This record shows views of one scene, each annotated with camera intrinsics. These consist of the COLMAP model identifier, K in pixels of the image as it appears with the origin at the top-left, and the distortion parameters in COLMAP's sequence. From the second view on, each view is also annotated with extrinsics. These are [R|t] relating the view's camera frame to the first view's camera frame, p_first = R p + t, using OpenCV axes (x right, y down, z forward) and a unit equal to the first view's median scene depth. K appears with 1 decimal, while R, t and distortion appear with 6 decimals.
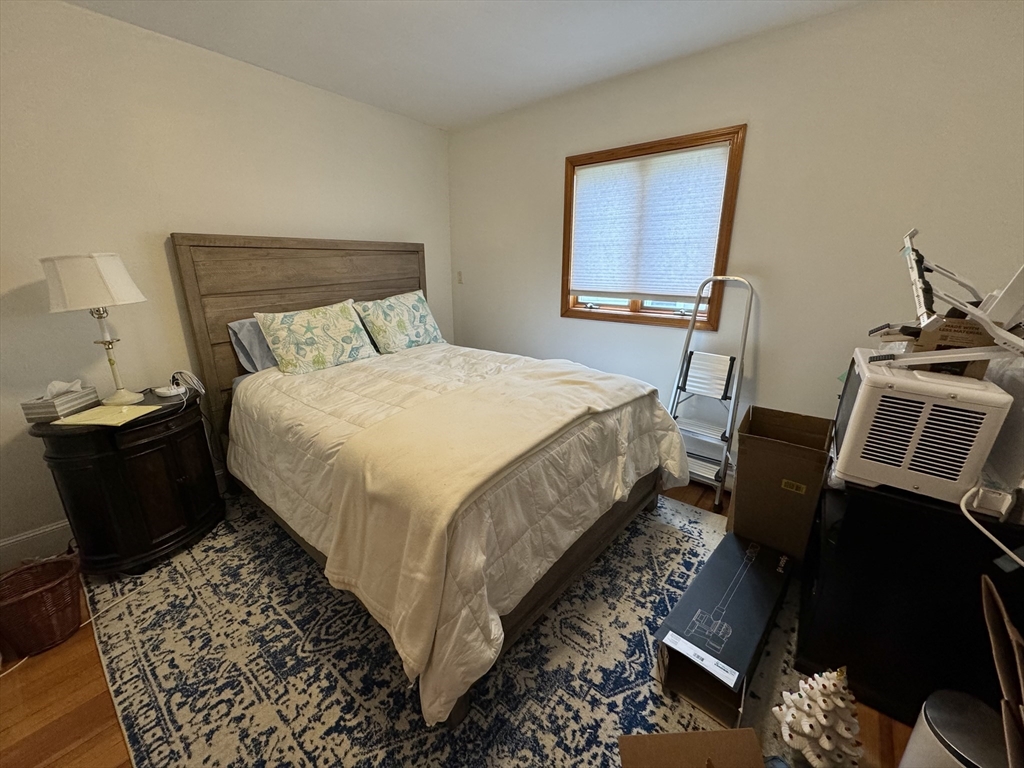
lens RADIAL K [[408.7, 0, 510.0], [0, 408.7, 382.6], [0, 0, 1]] dist [-0.001497, 0.000778]
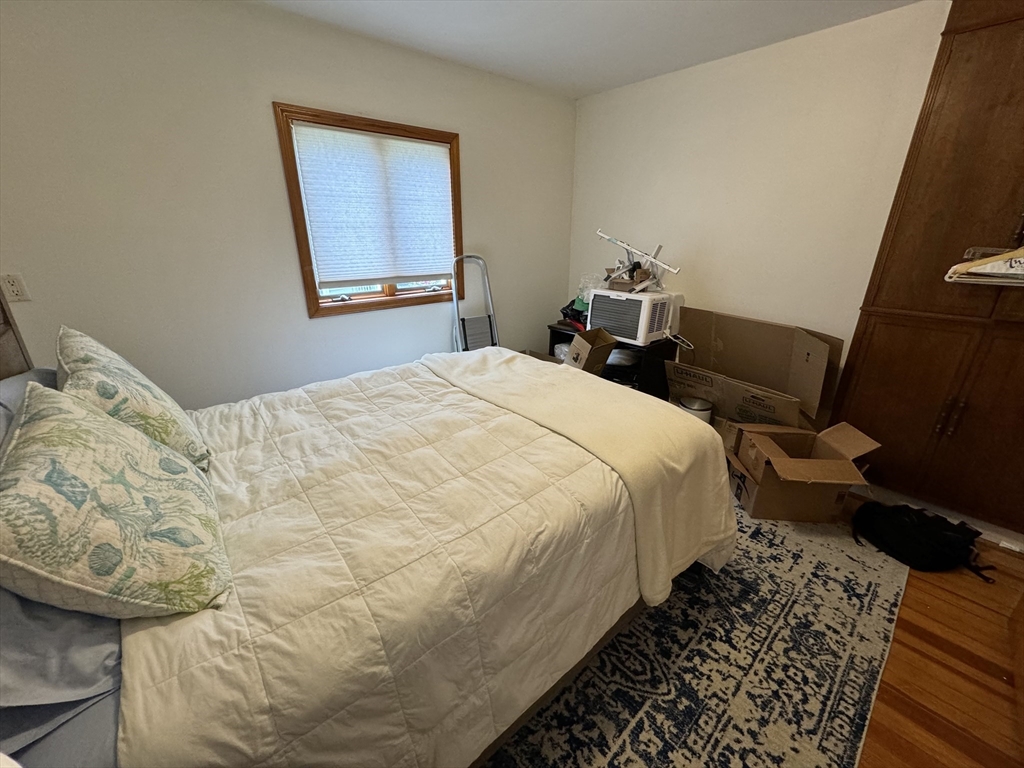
lens RADIAL K [[408.7, 0, 509.5], [0, 408.7, 384.6], [0, 0, 1]] dist [-0.001497, 0.000778]
pose [[0.167365, -0.348374, 0.922293, -1.257706], [0.274687, 0.914922, 0.295744, -0.377096], [-0.946856, 0.203845, 0.248820, 1.036788]]
